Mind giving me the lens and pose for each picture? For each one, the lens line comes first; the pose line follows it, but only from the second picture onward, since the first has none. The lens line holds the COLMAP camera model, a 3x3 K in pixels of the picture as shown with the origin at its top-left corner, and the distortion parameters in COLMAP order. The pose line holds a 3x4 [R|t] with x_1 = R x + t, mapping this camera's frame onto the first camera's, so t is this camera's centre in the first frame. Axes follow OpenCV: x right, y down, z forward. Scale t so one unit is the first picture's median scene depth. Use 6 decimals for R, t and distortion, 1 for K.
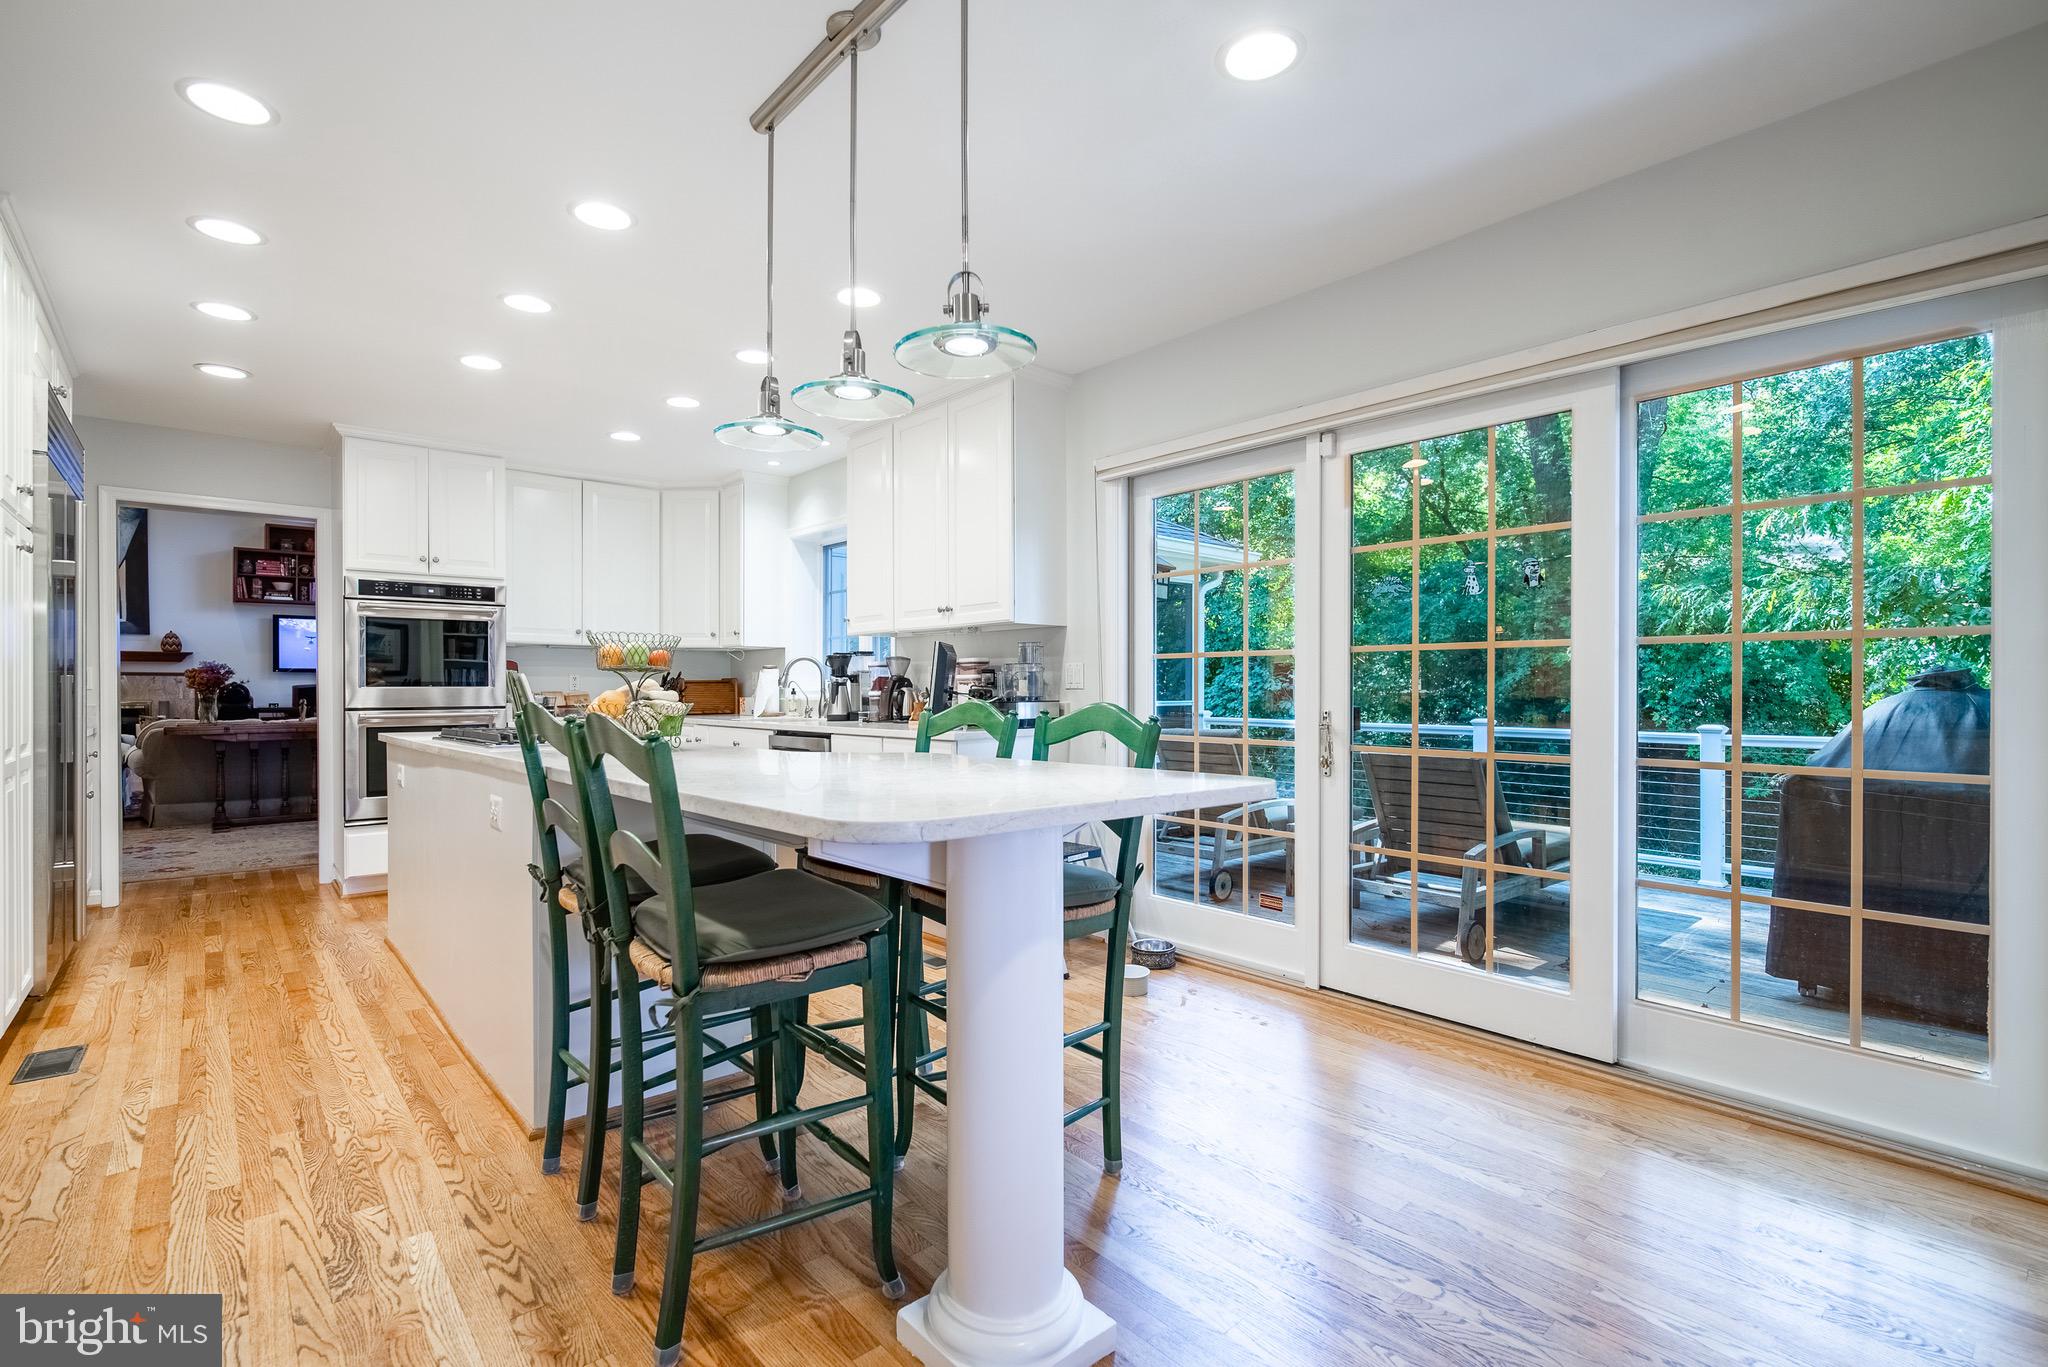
lens RADIAL K [[960.7, 0, 1024.0], [0, 960.7, 683.5], [0, 0, 1]] dist [0.000095, -0.000418]
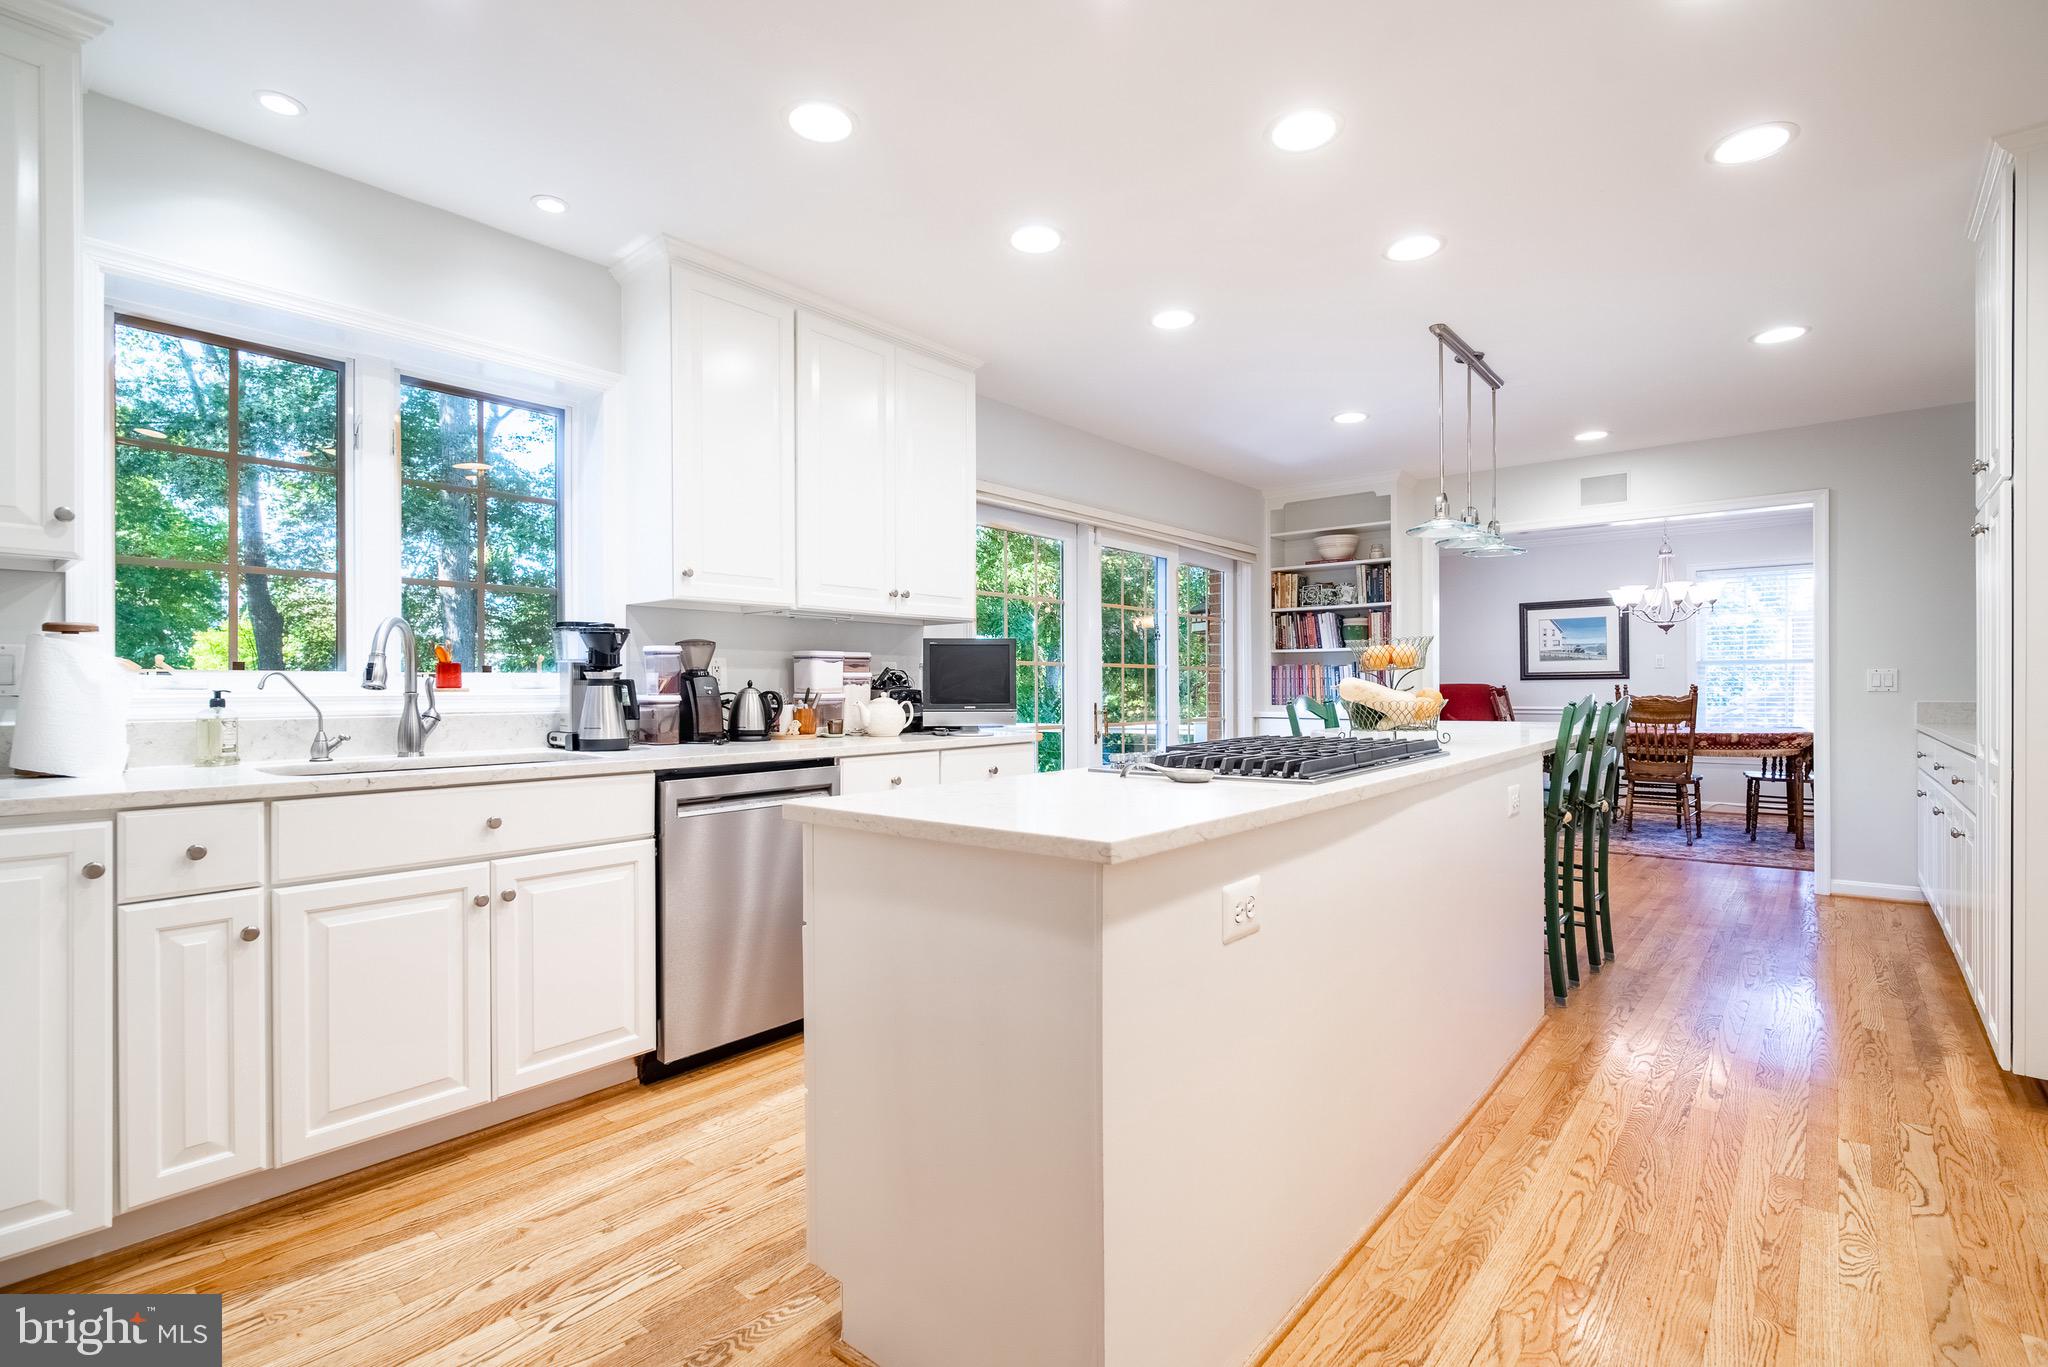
lens RADIAL K [[960.7, 0, 1024.0], [0, 960.7, 683.5], [0, 0, 1]] dist [0.000095, -0.000418]
pose [[-0.162933, 0.011784, 0.986567, -1.379882], [0.002205, 0.999931, -0.011579, 0.014832], [-0.986635, 0.000289, -0.162948, 1.555983]]
